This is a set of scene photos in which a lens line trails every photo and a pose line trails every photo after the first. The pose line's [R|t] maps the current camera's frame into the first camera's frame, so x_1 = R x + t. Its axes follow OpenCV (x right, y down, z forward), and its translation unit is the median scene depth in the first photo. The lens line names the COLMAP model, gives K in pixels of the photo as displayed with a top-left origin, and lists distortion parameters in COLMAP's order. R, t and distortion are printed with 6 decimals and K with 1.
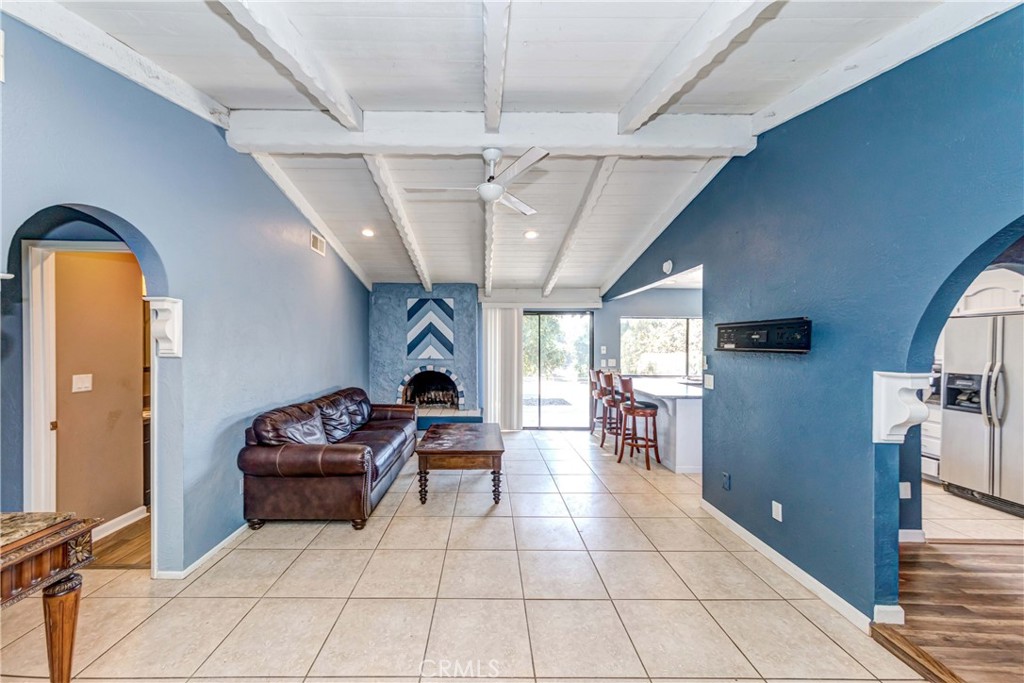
lens RADIAL K [[361.0, 0, 495.4], [0, 361.0, 347.9], [0, 0, 1]] dist [0.003677, -0.001103]
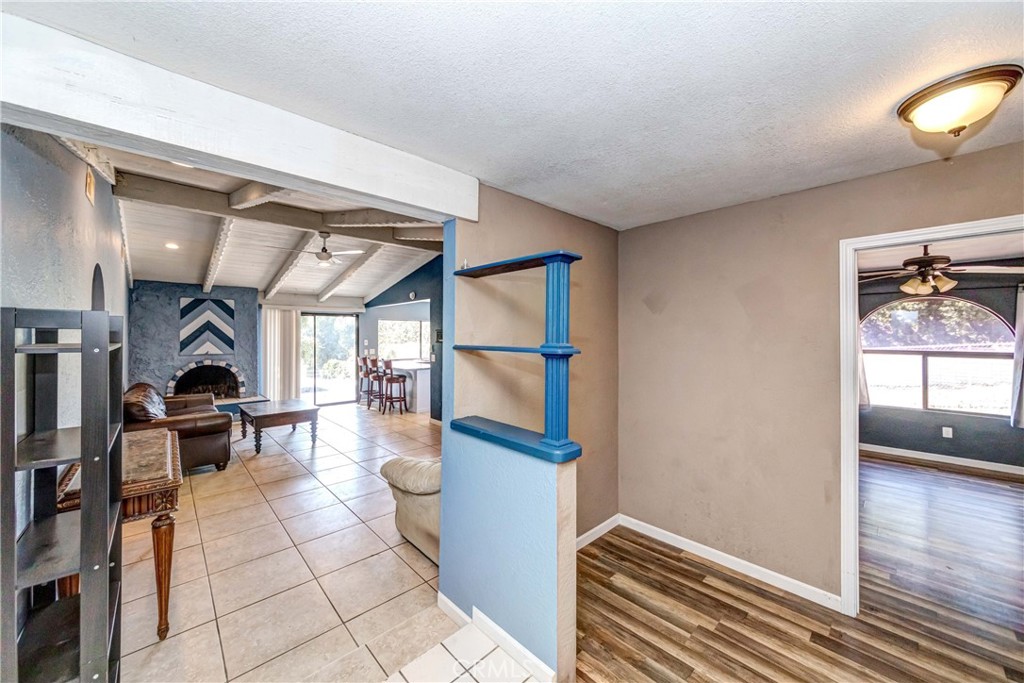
lens RADIAL K [[369.1, 0, 510.7], [0, 369.1, 328.4], [0, 0, 1]] dist [-0.003192, -0.000167]
pose [[0.740436, 0.004982, 0.672108, -0.332735], [0.012816, 0.999686, -0.021529, -0.015165], [-0.672004, 0.024555, 0.740140, -0.578175]]
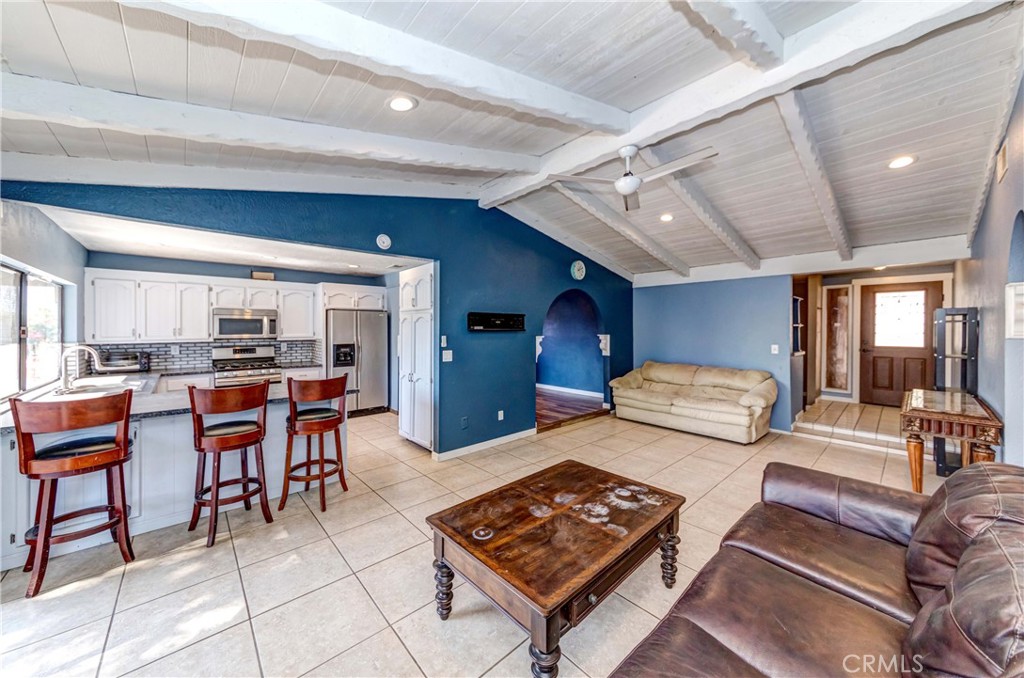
lens RADIAL K [[361.0, 0, 508.0], [0, 361.0, 331.9], [0, 0, 1]] dist [0.003677, -0.001103]
pose [[-0.654689, -0.011236, 0.755815, -0.358598], [0.006192, 0.999776, 0.020225, -0.010851], [-0.755873, 0.017921, -0.654473, 1.196832]]
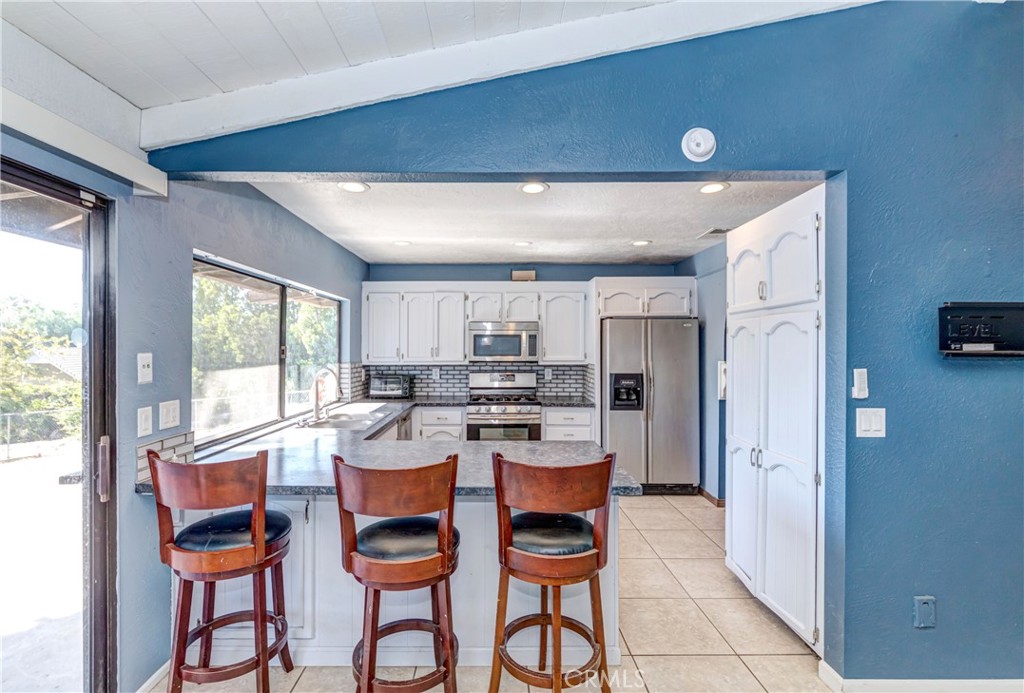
lens RADIAL K [[454.4, 0, 504.3], [0, 454.4, 343.9], [0, 0, 1]] dist [0.000004, 0.000134]
pose [[0.001905, 0.003546, 0.999992, -0.003573], [0.010247, 0.999941, -0.003565, -0.009227], [-0.999946, 0.010254, 0.001868, 1.063385]]
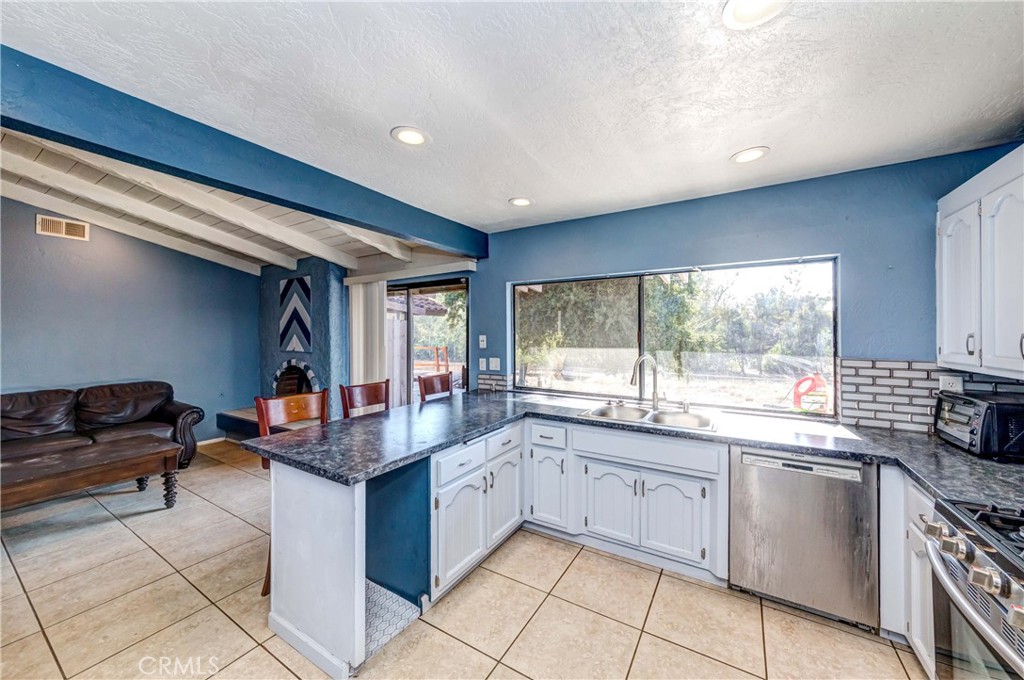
lens RADIAL K [[361.0, 0, 506.1], [0, 361.0, 335.6], [0, 0, 1]] dist [0.003677, -0.001103]
pose [[0.840222, -0.001818, -0.542239, 0.899929], [-0.001978, 0.999977, -0.006419, -0.000376], [0.542239, 0.006466, 0.840200, 0.752648]]
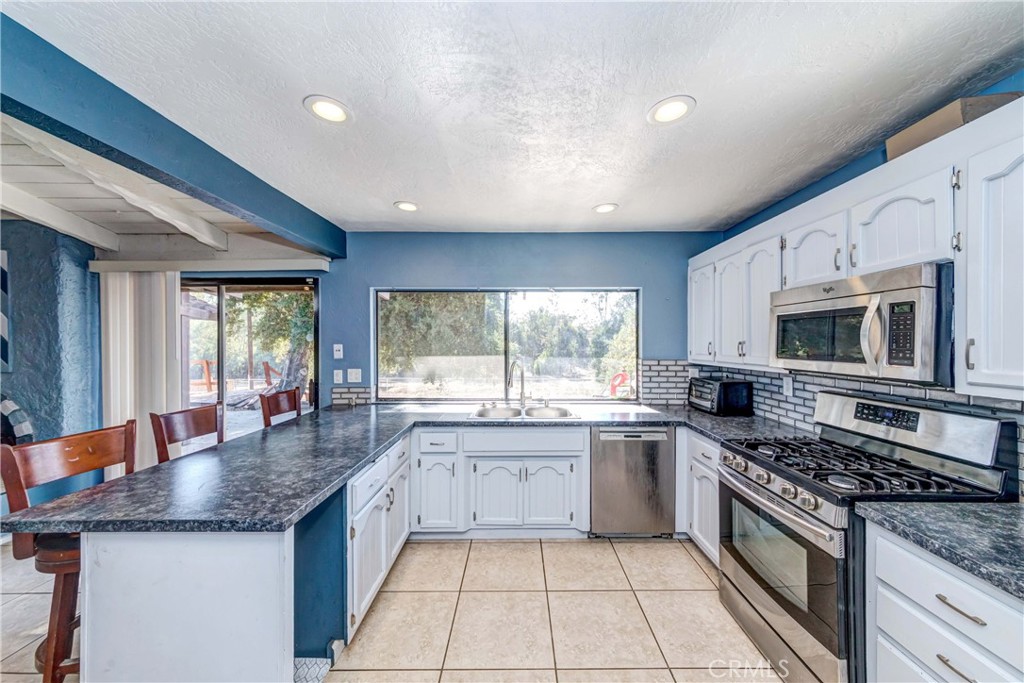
lens RADIAL K [[361.0, 0, 498.2], [0, 361.0, 347.1], [0, 0, 1]] dist [0.003677, -0.001103]
pose [[0.999420, -0.004436, -0.033763, 0.762632], [0.004400, 0.999990, -0.001131, 0.001729], [0.033768, 0.000981, 0.999429, 0.692155]]
